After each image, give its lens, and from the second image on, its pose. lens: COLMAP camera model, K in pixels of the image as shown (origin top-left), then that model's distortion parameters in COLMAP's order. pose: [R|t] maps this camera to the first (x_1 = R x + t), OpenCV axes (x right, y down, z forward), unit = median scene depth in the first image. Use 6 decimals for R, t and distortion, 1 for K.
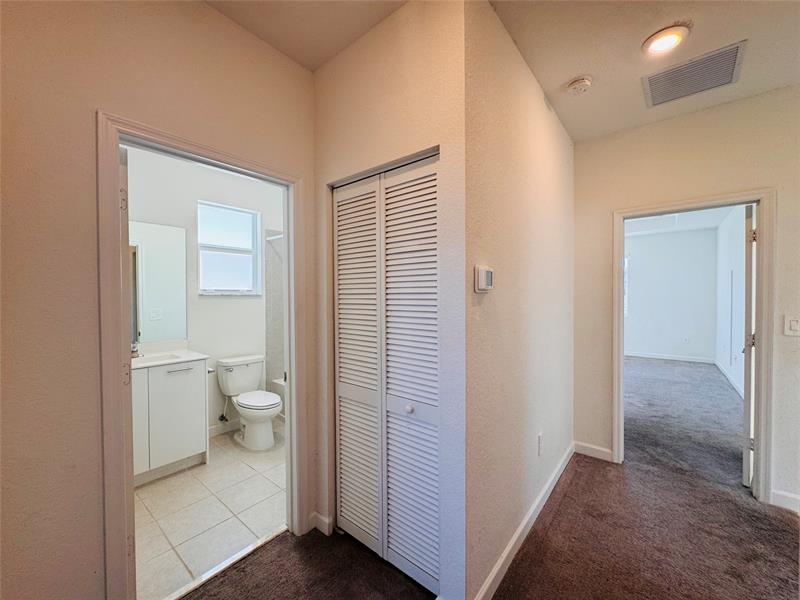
lens RADIAL K [[321.1, 0, 398.5], [0, 321.1, 299.3], [0, 0, 1]] dist [-0.001351, -0.000102]
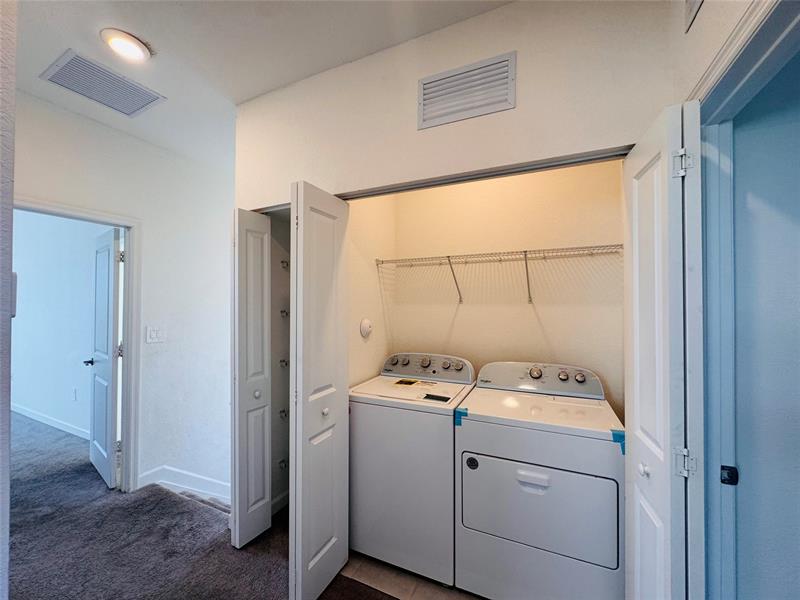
lens RADIAL K [[321.1, 0, 398.5], [0, 321.1, 299.3], [0, 0, 1]] dist [-0.001351, -0.000102]
pose [[-0.243250, 0.014529, 0.969855, -0.213111], [0.007667, 0.999885, -0.013056, -0.030198], [-0.969933, 0.004260, -0.243333, 0.355933]]
